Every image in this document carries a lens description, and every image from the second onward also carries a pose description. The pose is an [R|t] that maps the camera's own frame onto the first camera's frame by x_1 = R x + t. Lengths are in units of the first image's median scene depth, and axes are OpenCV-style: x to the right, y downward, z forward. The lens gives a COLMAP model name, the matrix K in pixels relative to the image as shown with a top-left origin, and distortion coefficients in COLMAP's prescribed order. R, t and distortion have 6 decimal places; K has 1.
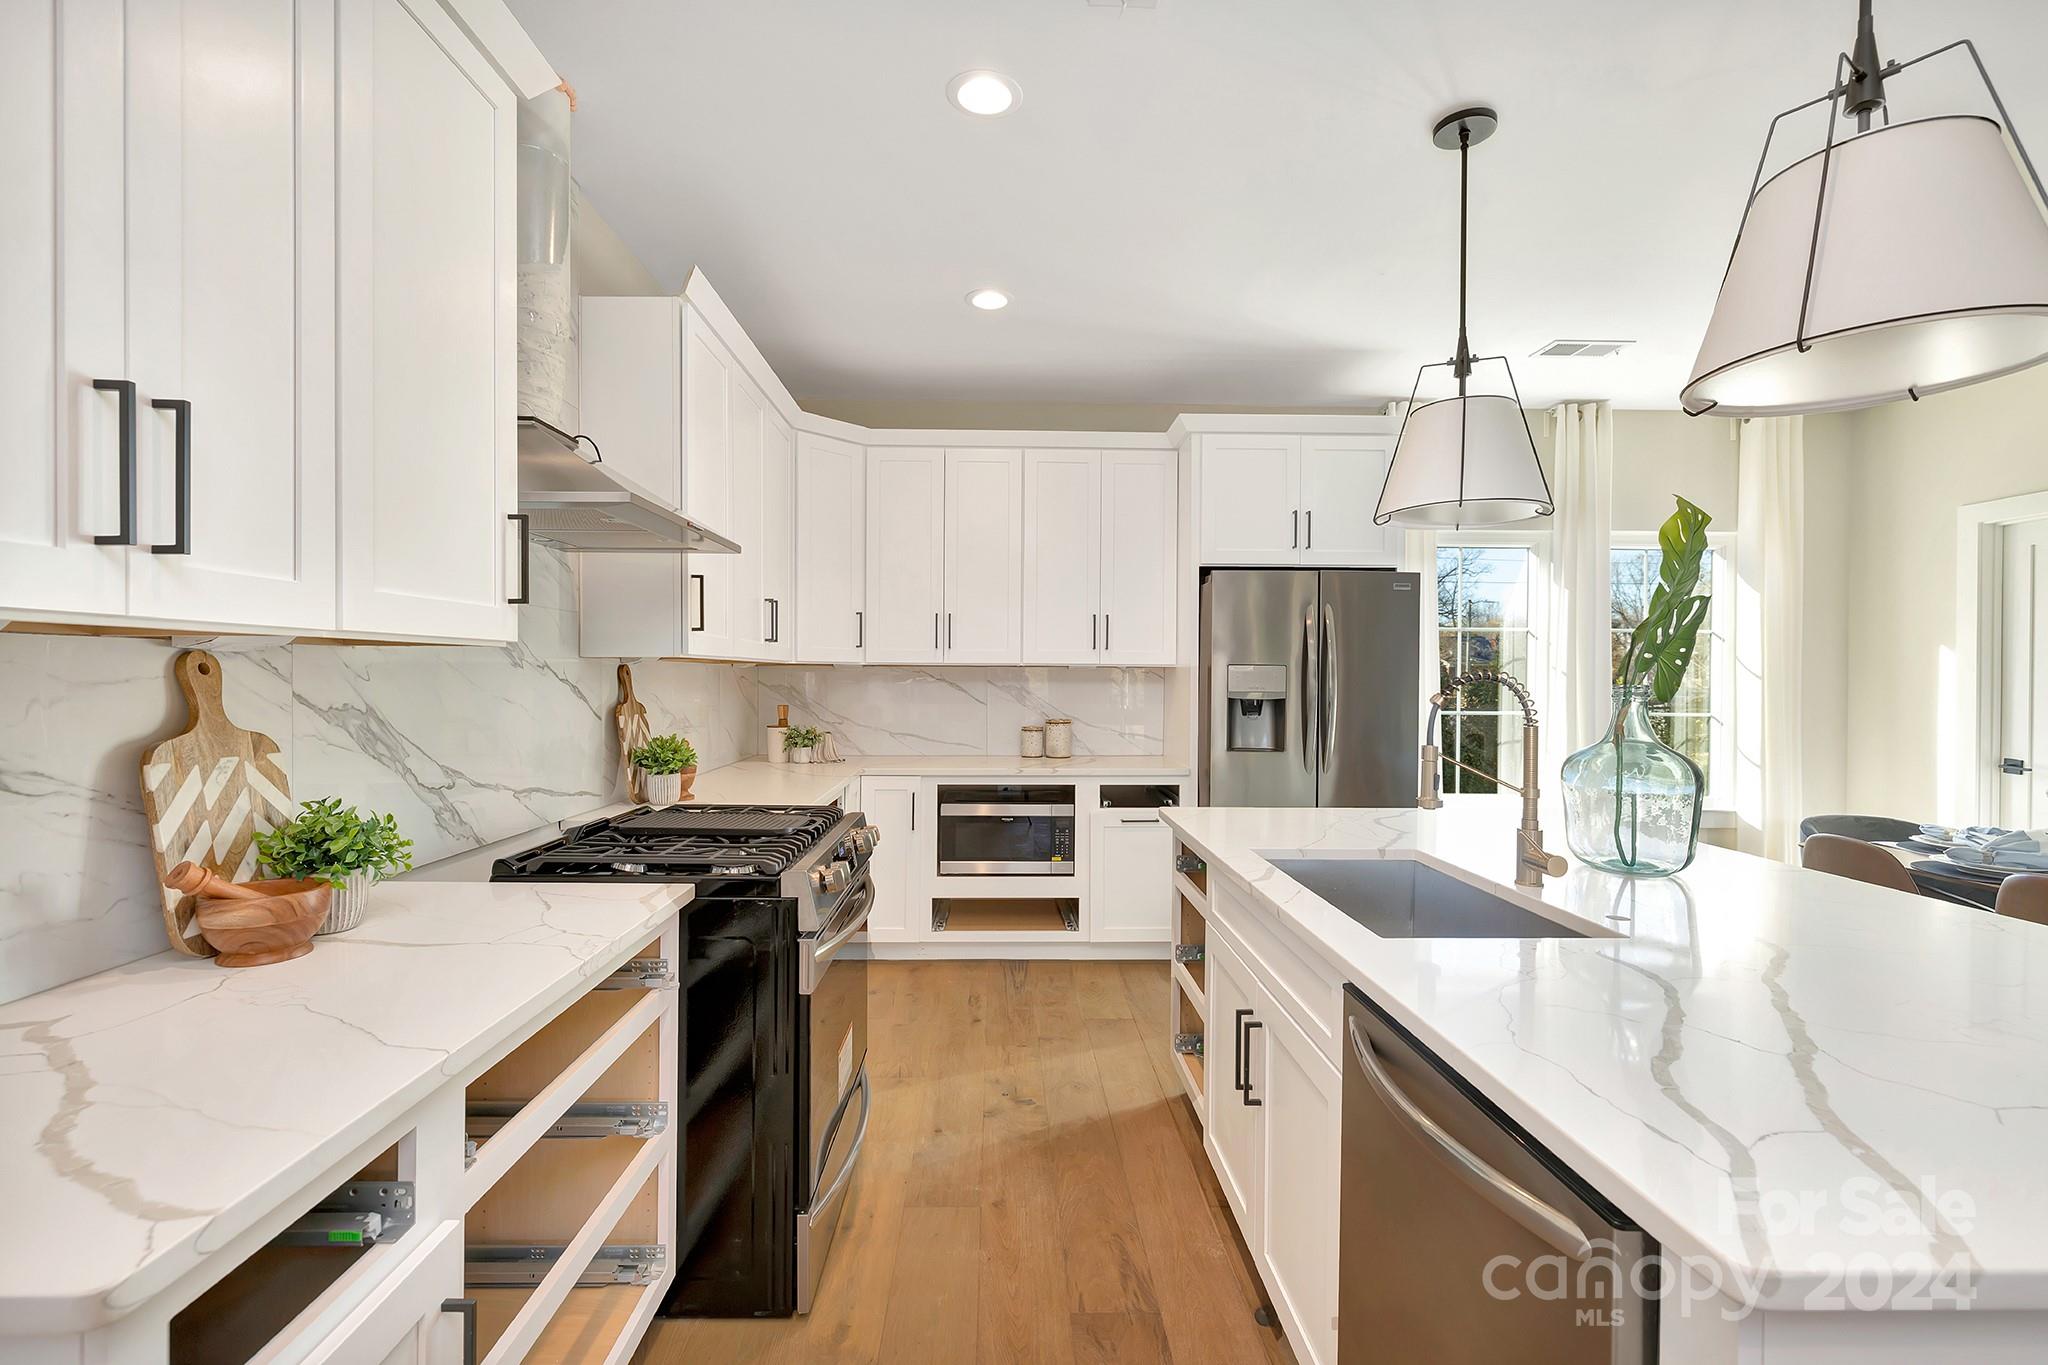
lens RADIAL K [[872.2, 0, 1016.0], [0, 872.2, 687.1], [0, 0, 1]] dist [0.001466, 0.000074]
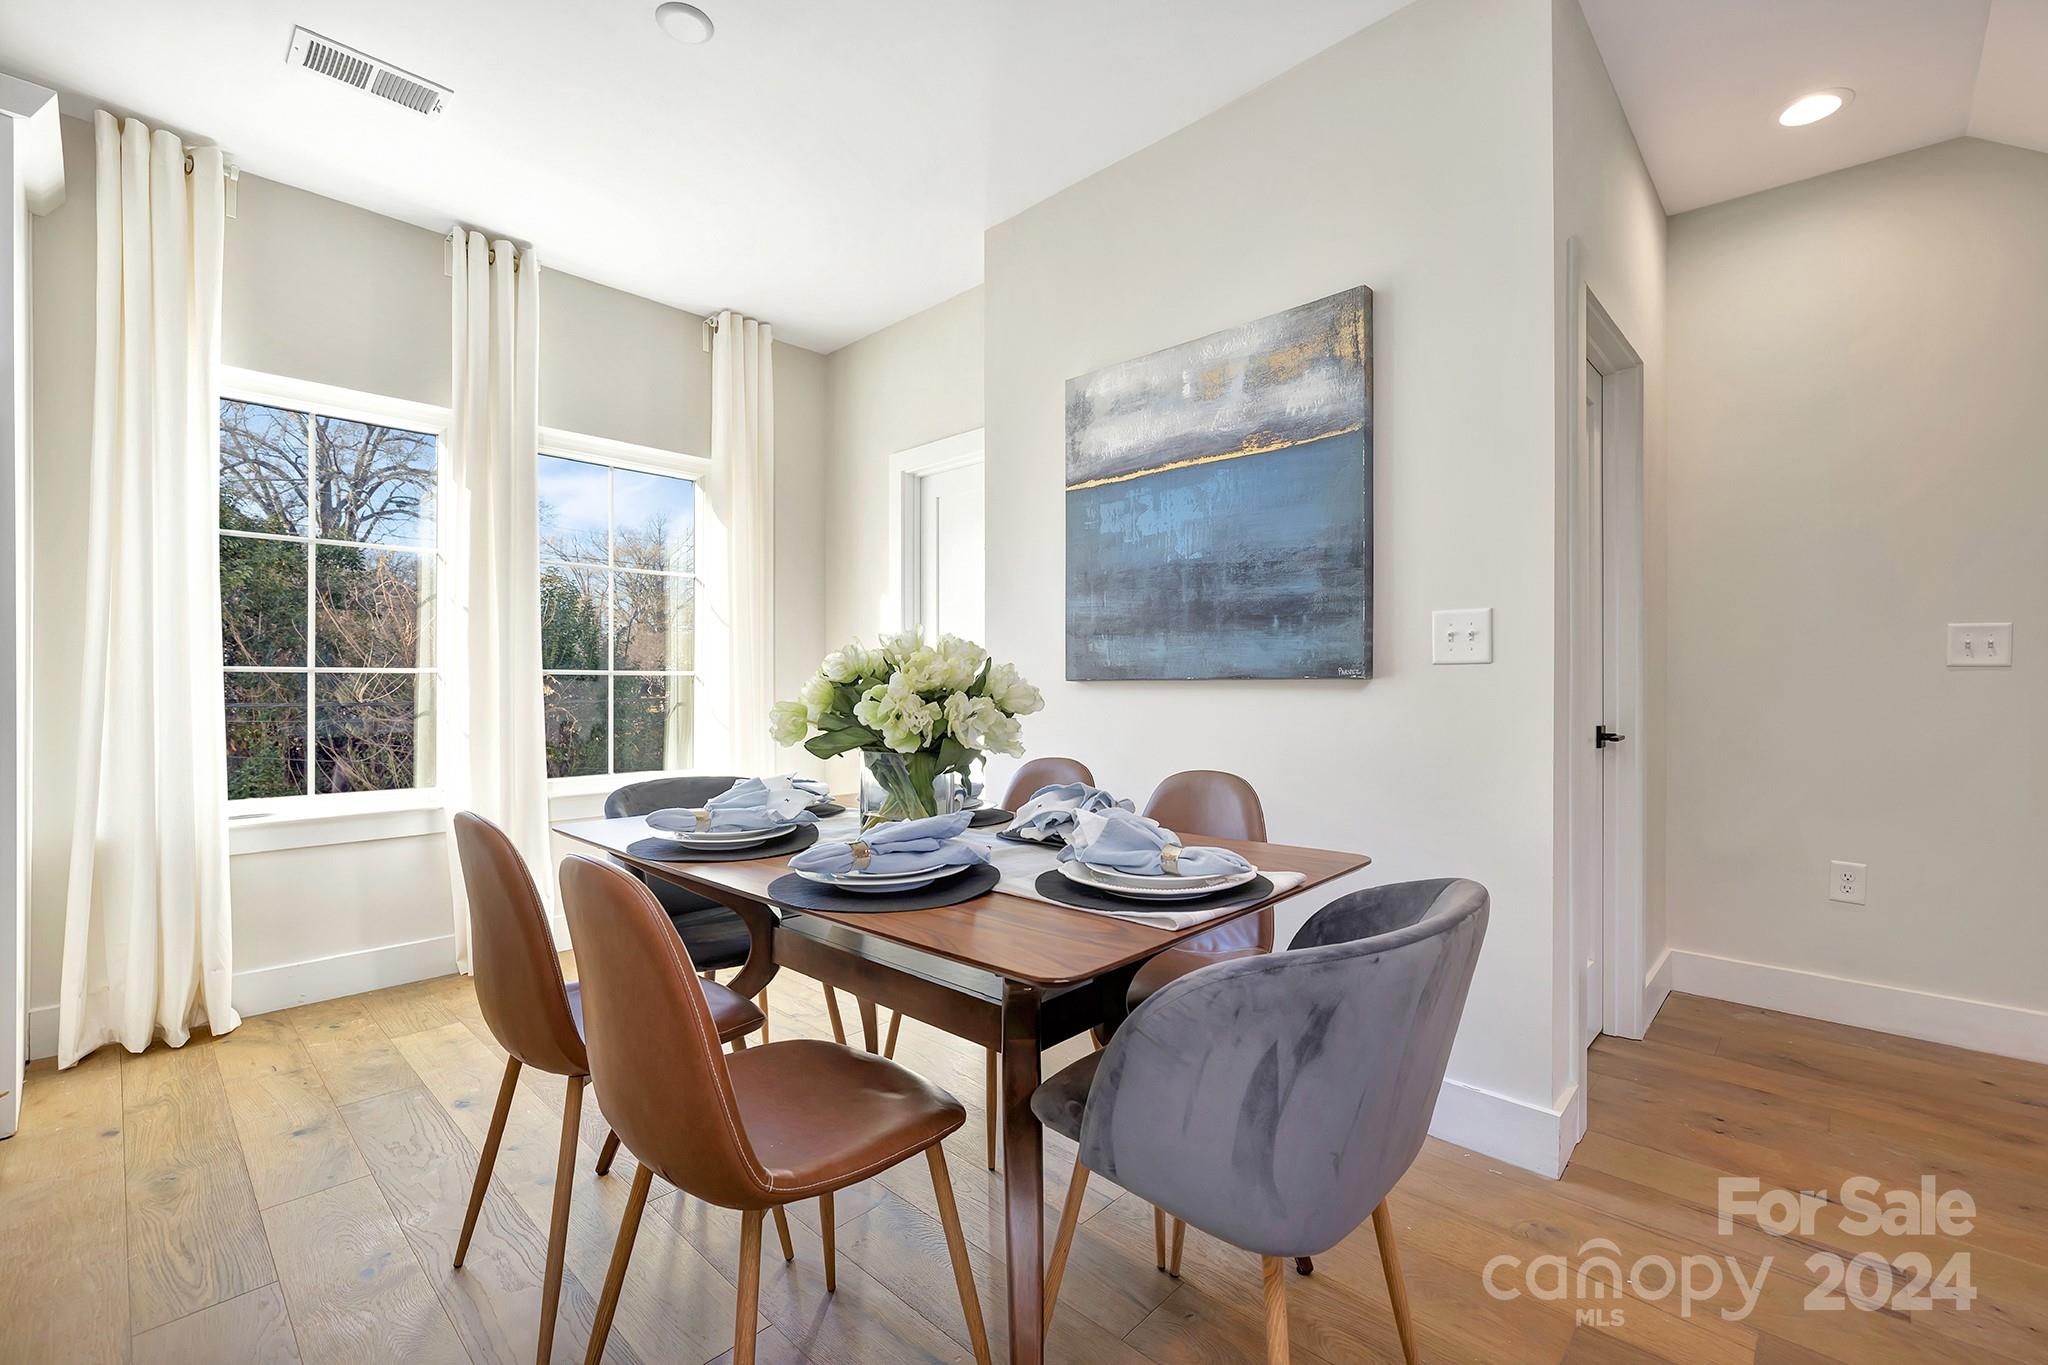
lens RADIAL K [[872.2, 0, 1015.2], [0, 872.2, 671.6], [0, 0, 1]] dist [0.001466, 0.000074]
pose [[0.710222, -0.000393, 0.703978, 0.535258], [0.011020, 0.999884, -0.010560, 0.057228], [-0.703891, 0.015258, 0.710144, 0.223337]]
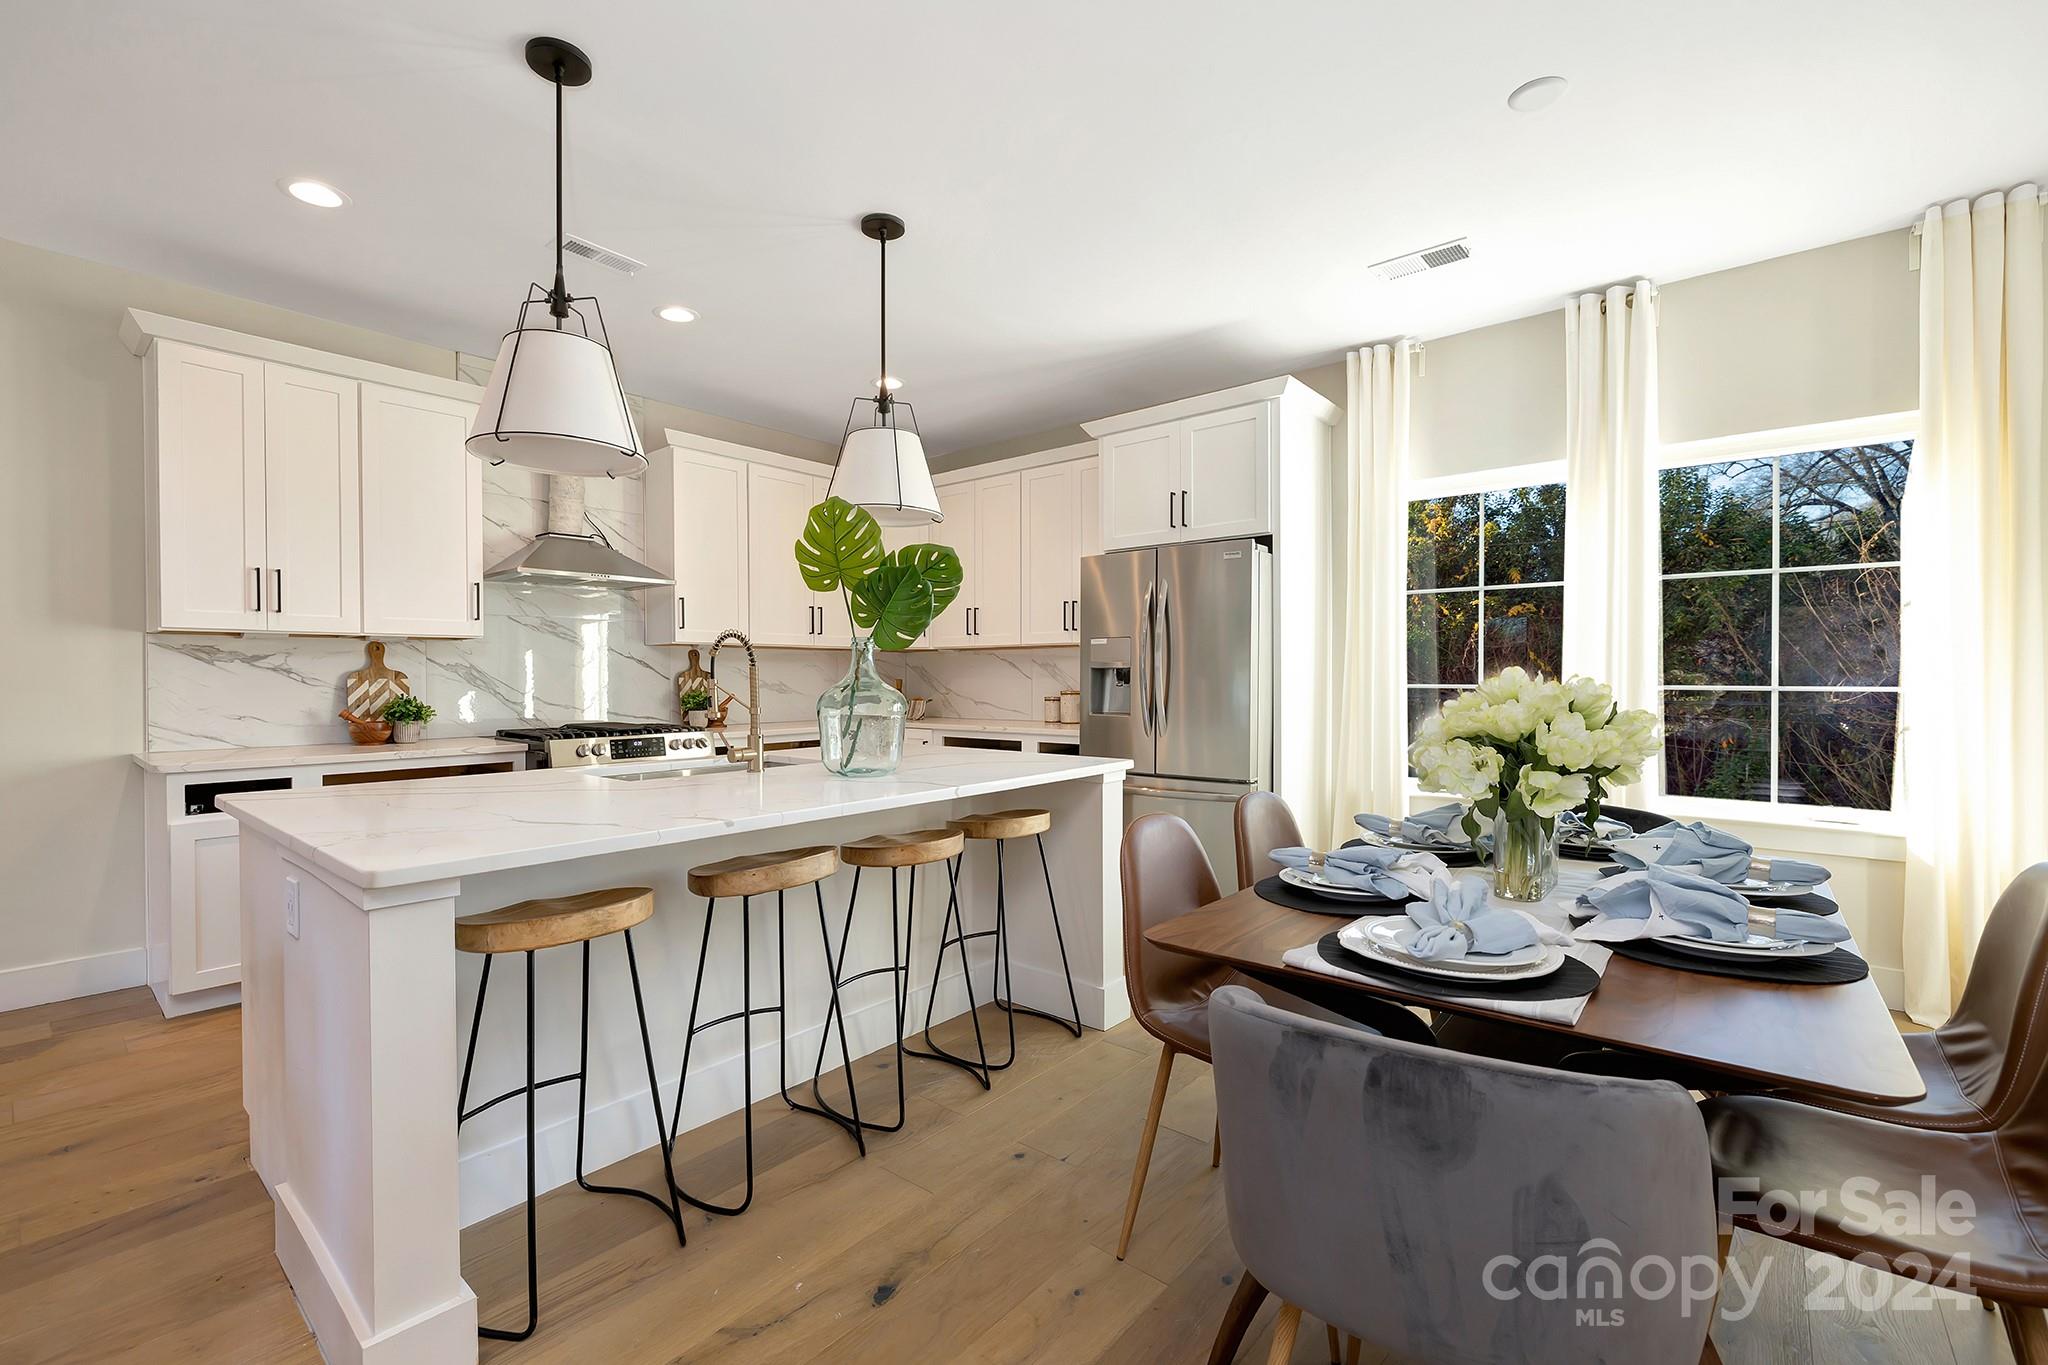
lens RADIAL K [[872.2, 0, 1021.1], [0, 872.2, 689.7], [0, 0, 1]] dist [0.001466, 0.000074]
pose [[0.748148, 0.003040, -0.663525, 0.931805], [-0.002425, 0.999995, 0.001848, 0.038133], [0.663528, 0.000226, 0.748152, 0.087763]]
